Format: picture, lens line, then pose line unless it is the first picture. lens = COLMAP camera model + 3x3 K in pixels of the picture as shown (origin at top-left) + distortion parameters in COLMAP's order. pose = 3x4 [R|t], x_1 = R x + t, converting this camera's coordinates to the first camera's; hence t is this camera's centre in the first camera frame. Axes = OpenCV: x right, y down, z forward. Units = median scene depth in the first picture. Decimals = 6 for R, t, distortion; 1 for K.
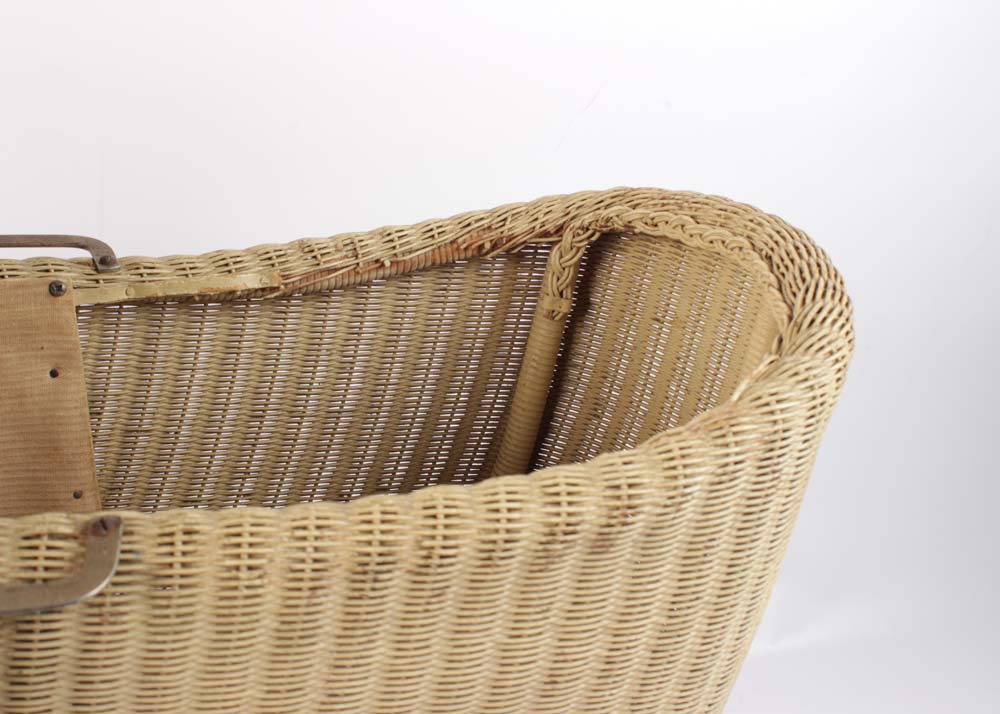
lens RADIAL K [[1397.3, 0, 500.0], [0, 1397.3, 357.0], [0, 0, 1]] dist [-0.156010, 0.081398]
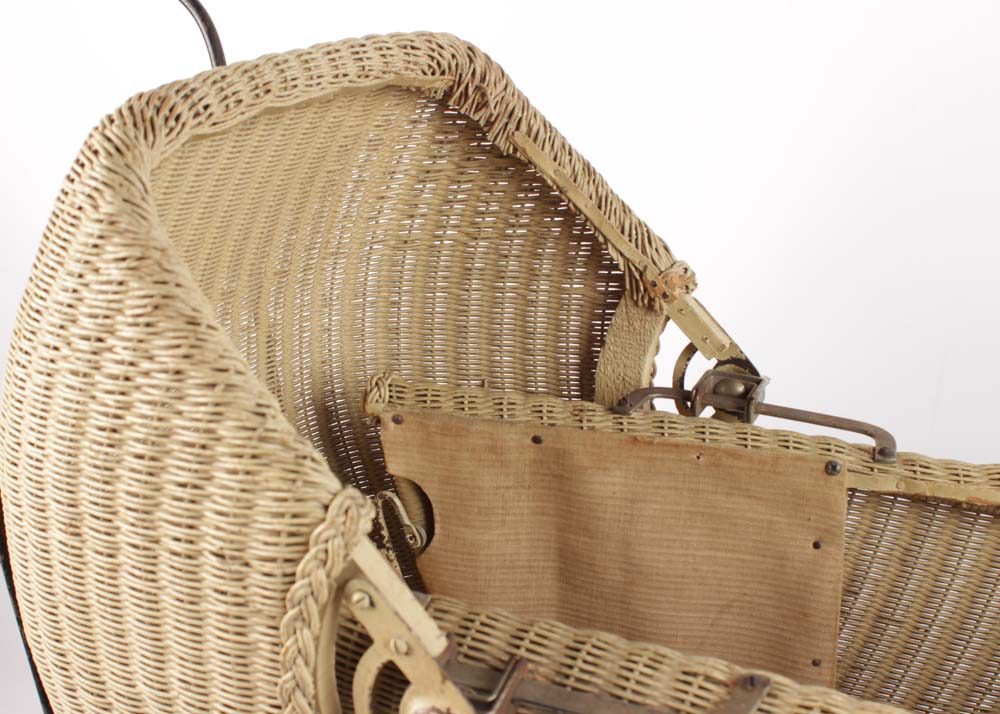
lens RADIAL K [[1397.3, 0, 500.0], [0, 1397.3, 357.0], [0, 0, 1]] dist [-0.156010, 0.081398]
pose [[0.759599, 0.147428, -0.633462, 0.146957], [-0.232523, 0.971157, -0.052803, -0.015963], [0.607406, 0.187404, 0.771970, -0.006758]]
